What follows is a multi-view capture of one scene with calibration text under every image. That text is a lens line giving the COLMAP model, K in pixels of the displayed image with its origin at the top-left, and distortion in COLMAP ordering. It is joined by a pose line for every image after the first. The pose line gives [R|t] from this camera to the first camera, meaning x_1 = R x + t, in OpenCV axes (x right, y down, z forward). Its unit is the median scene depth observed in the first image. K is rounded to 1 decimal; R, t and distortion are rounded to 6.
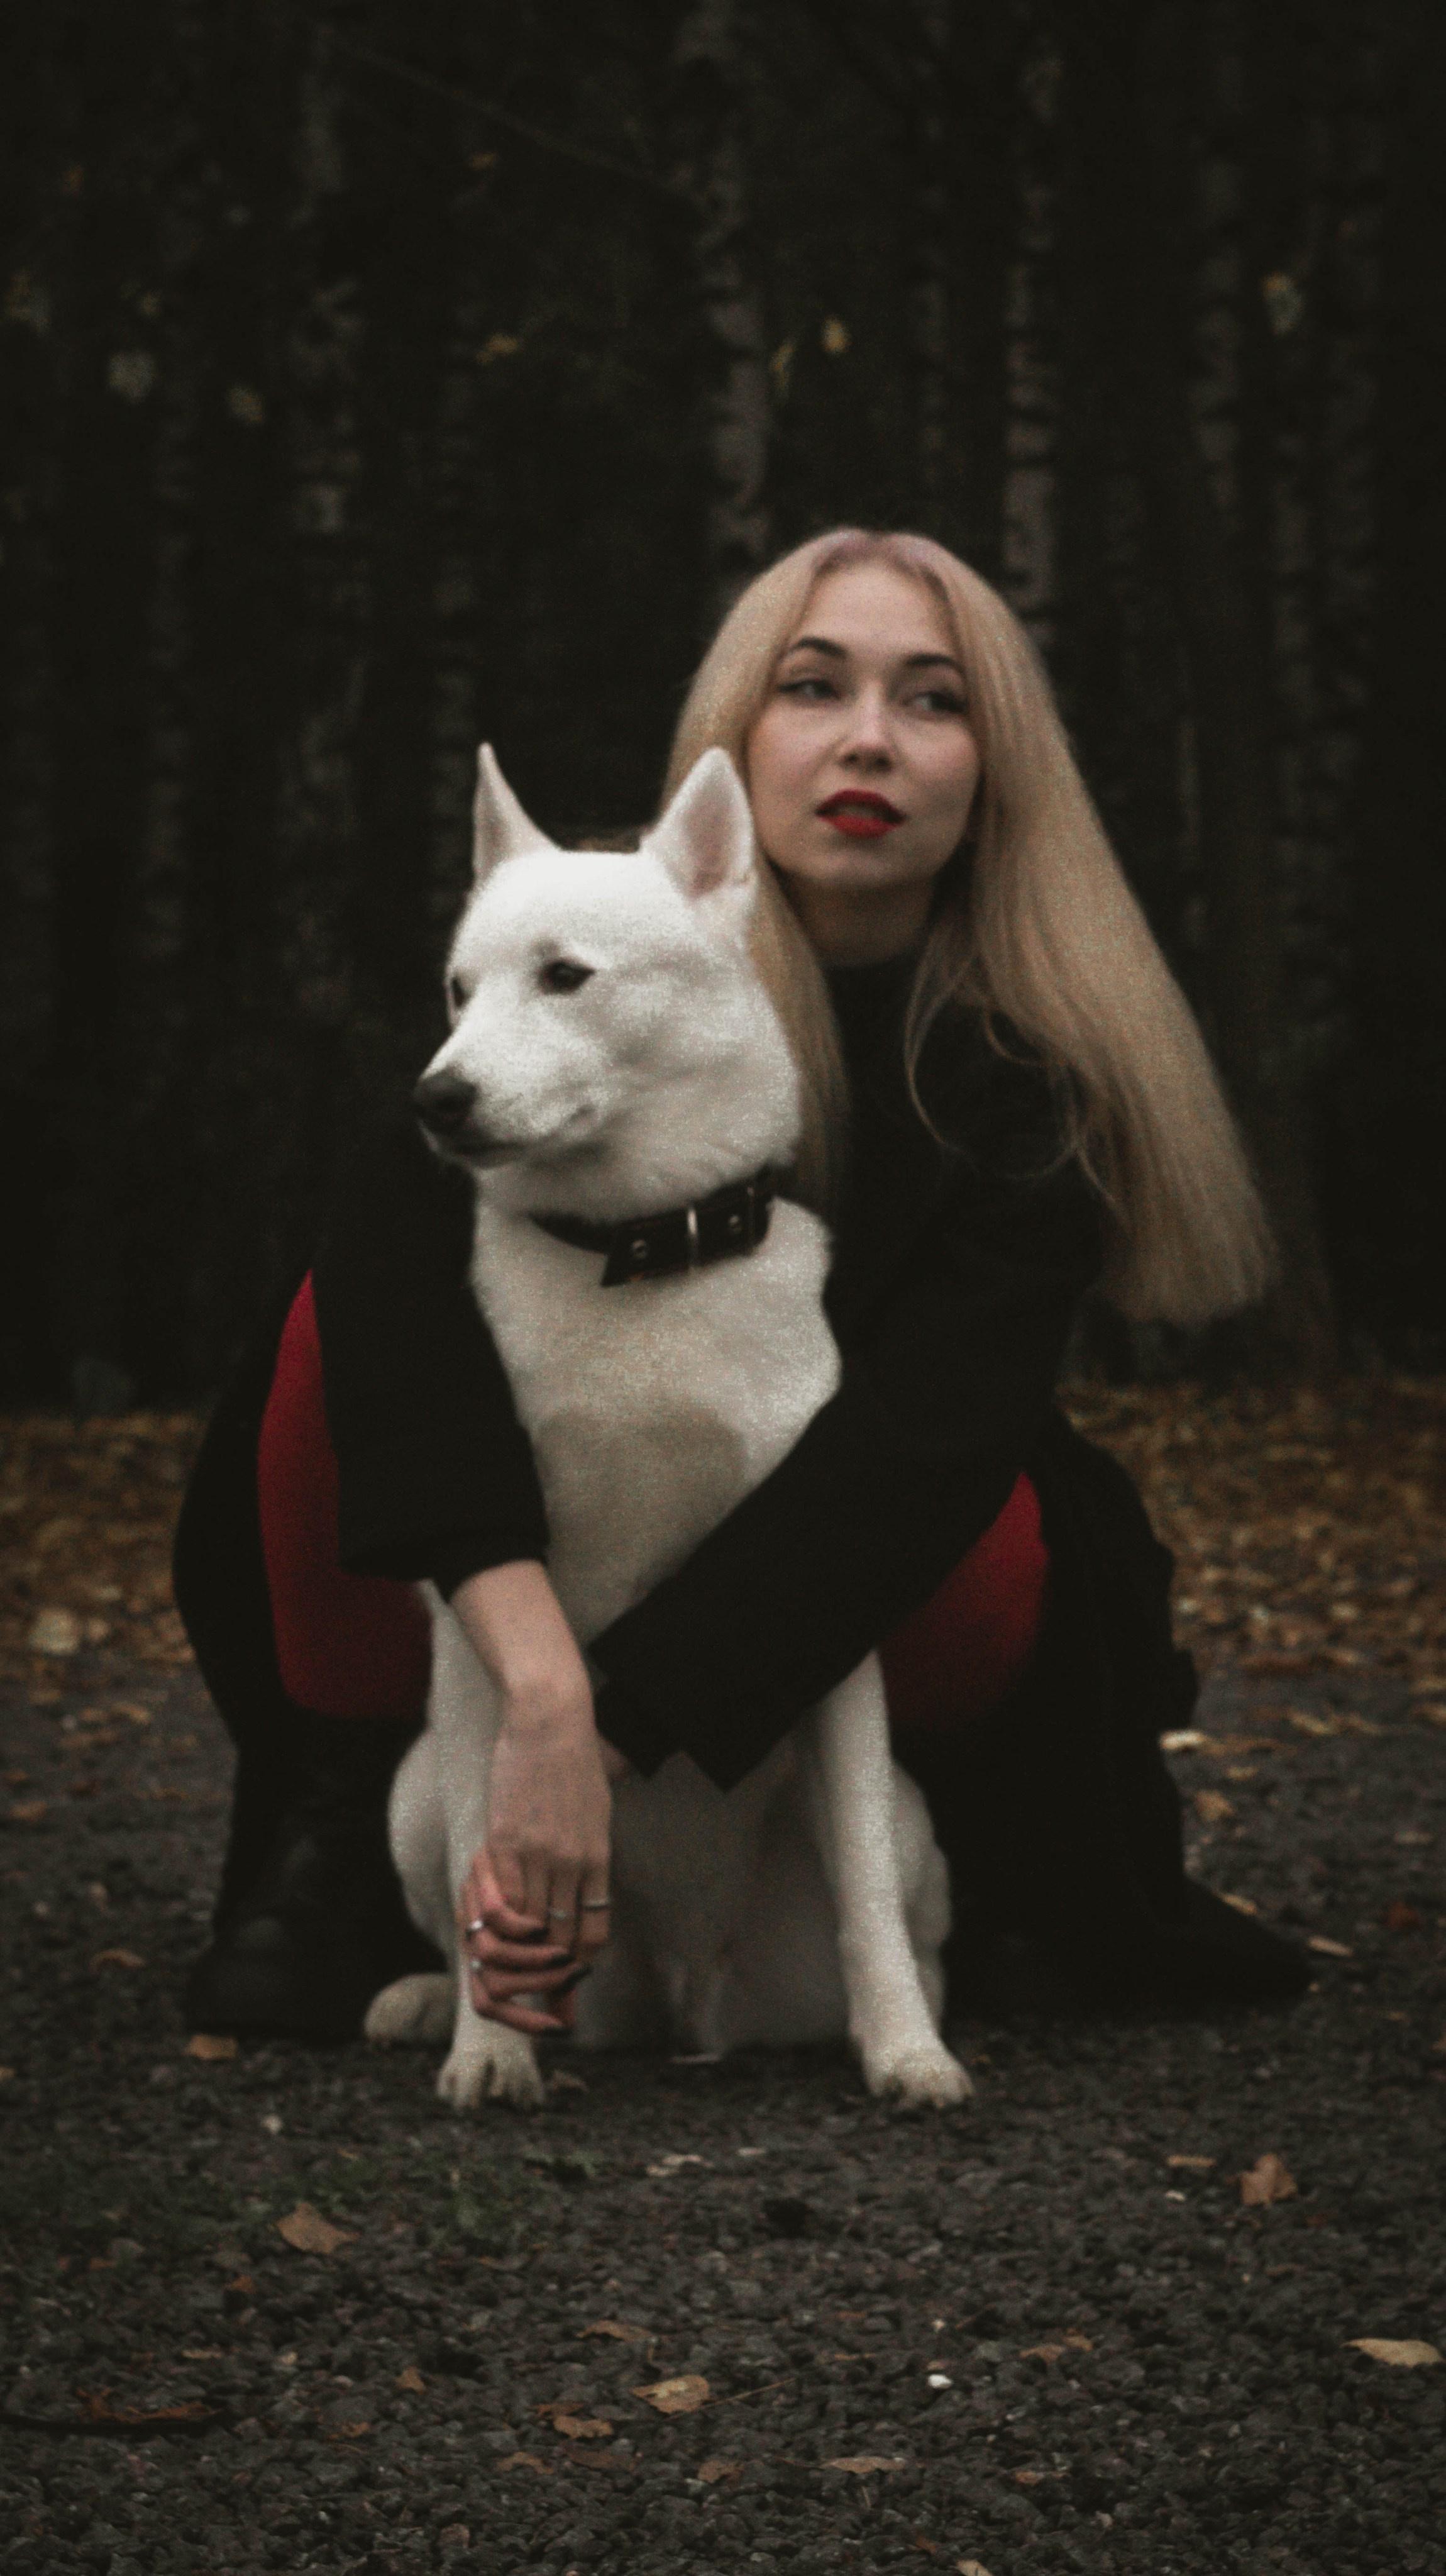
lens RADIAL K [[6934.5, 0, 726.6], [0, 6934.5, 1347.2], [0, 0, 1]] dist [-0.012420, 0.015085]
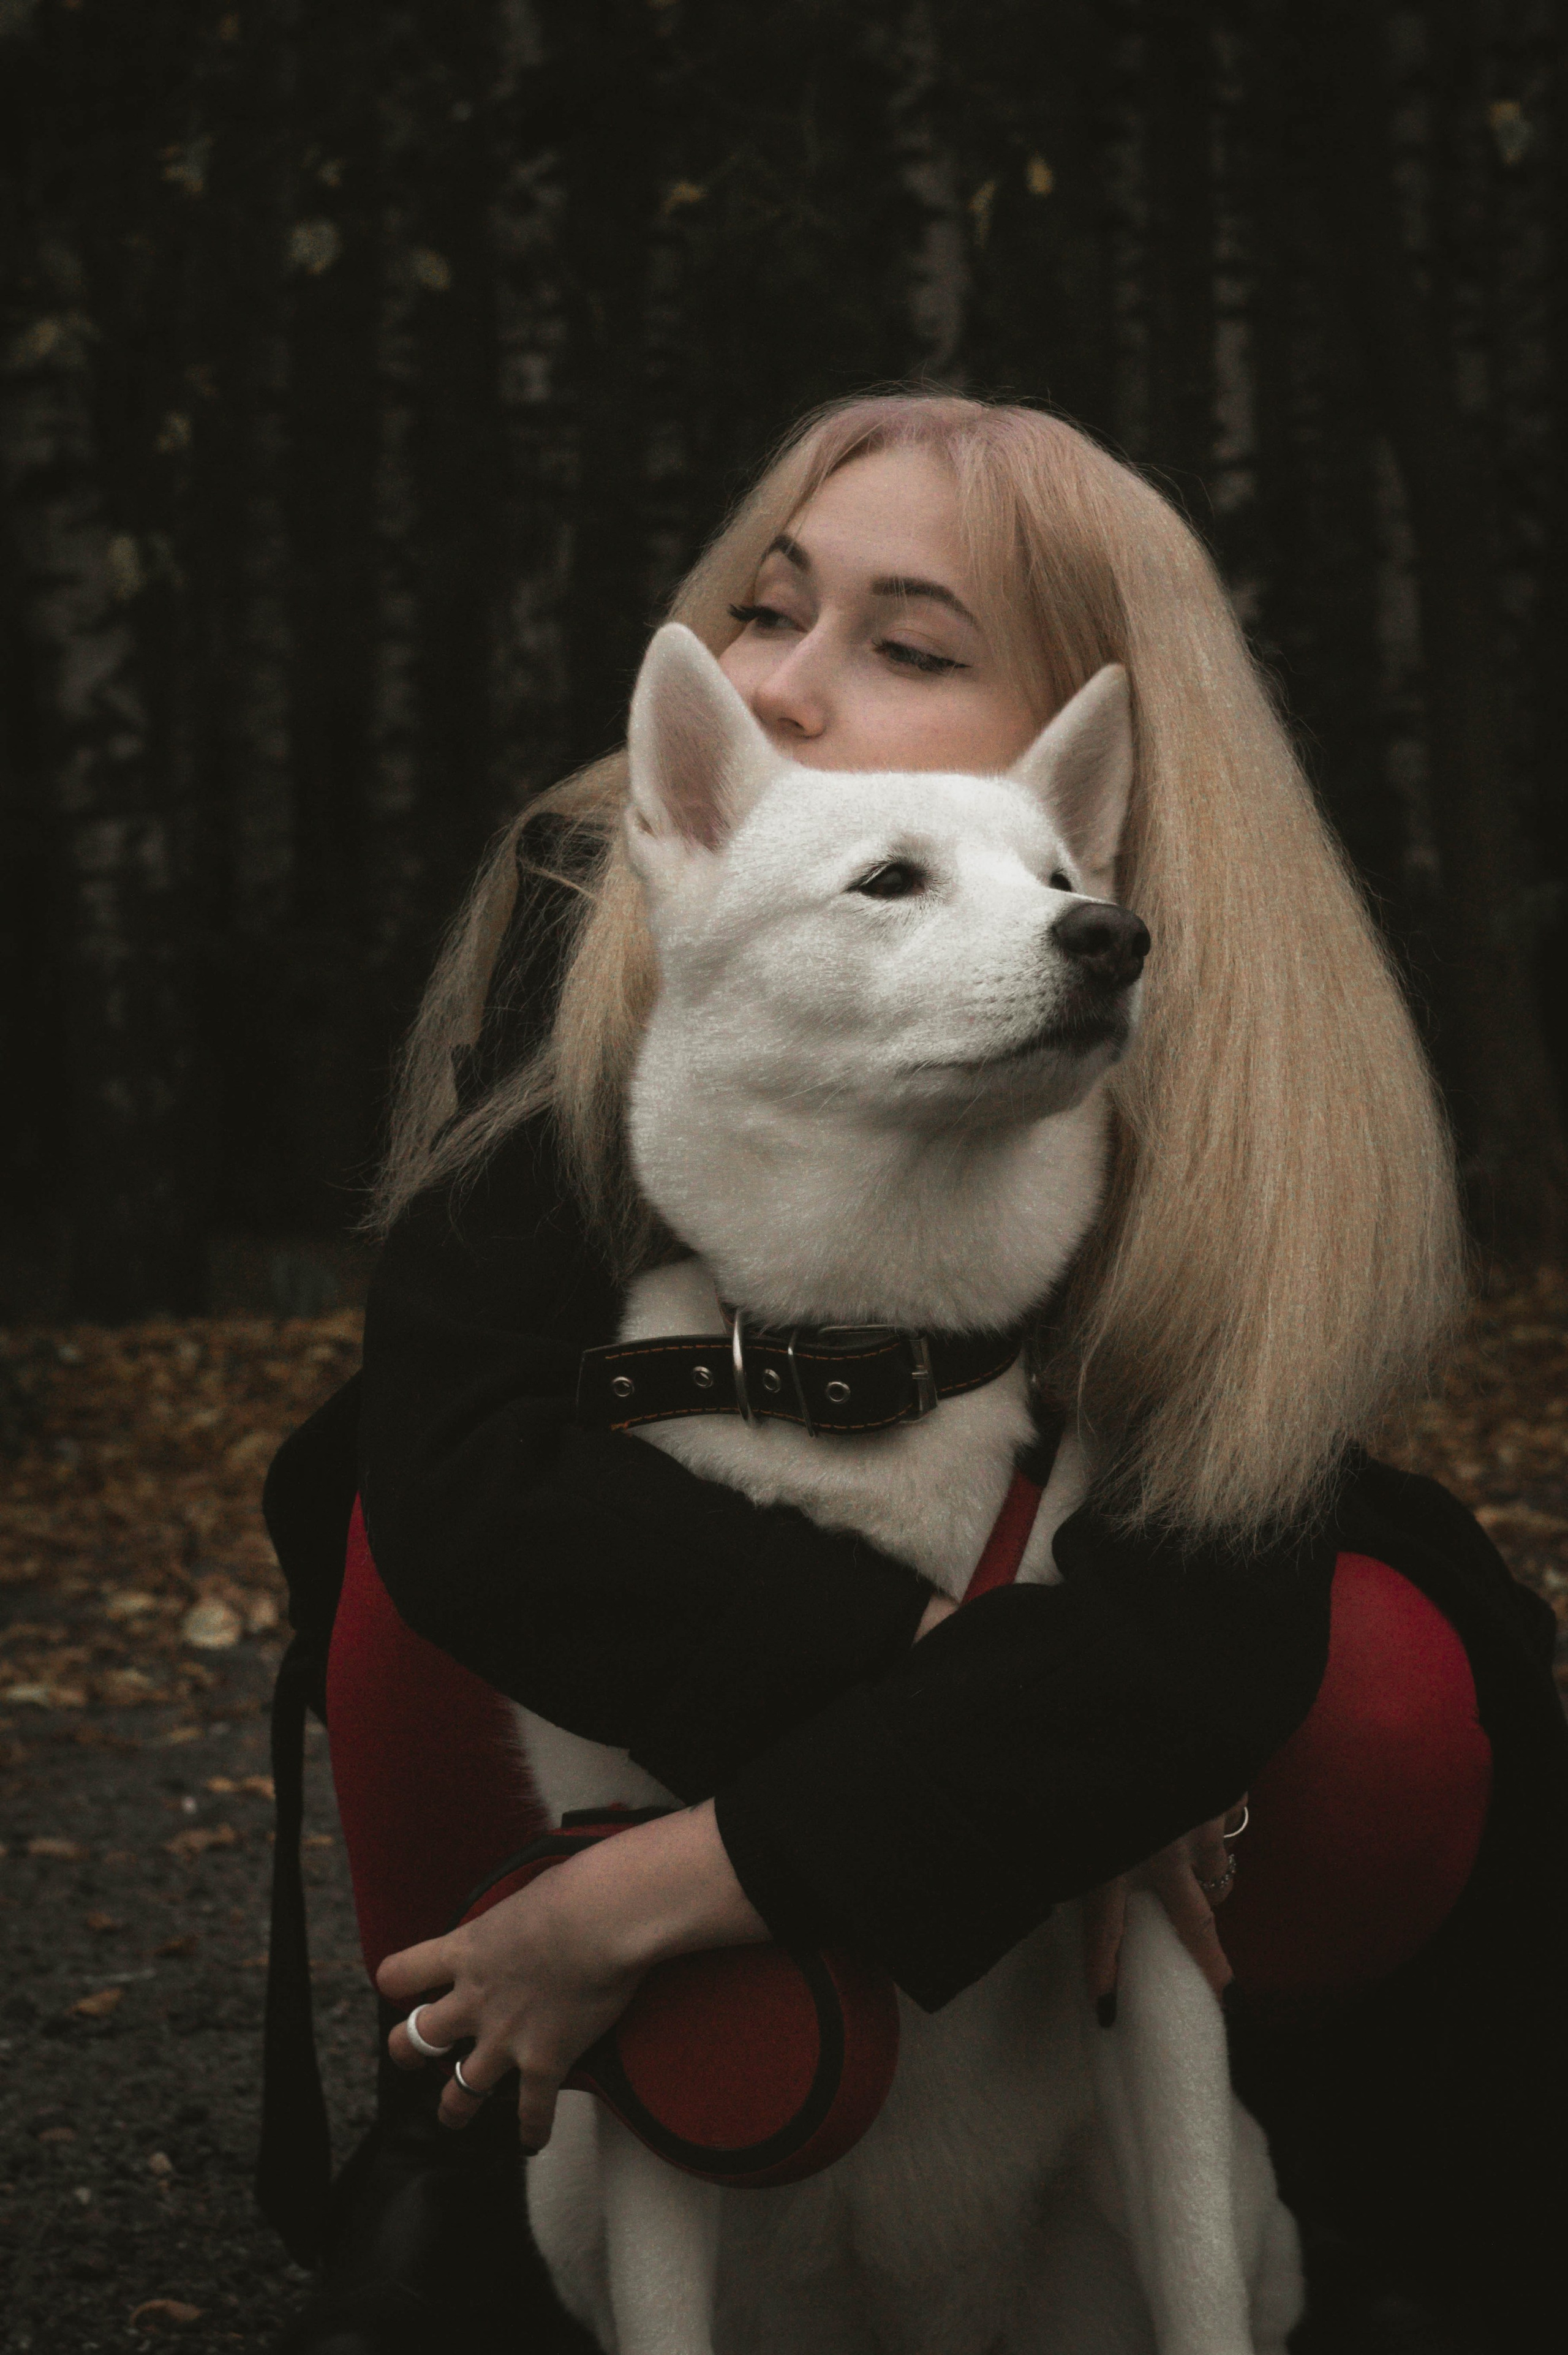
lens RADIAL K [[5913.4, 0, 784.0], [0, 5913.4, 1177.5], [0, 0, 1]] dist [-0.010894, -0.574504]
pose [[0.999454, -0.020773, -0.025675, -0.000959], [0.021124, 0.999686, 0.013473, -0.015316], [0.025387, -0.014008, 0.999580, 0.139504]]
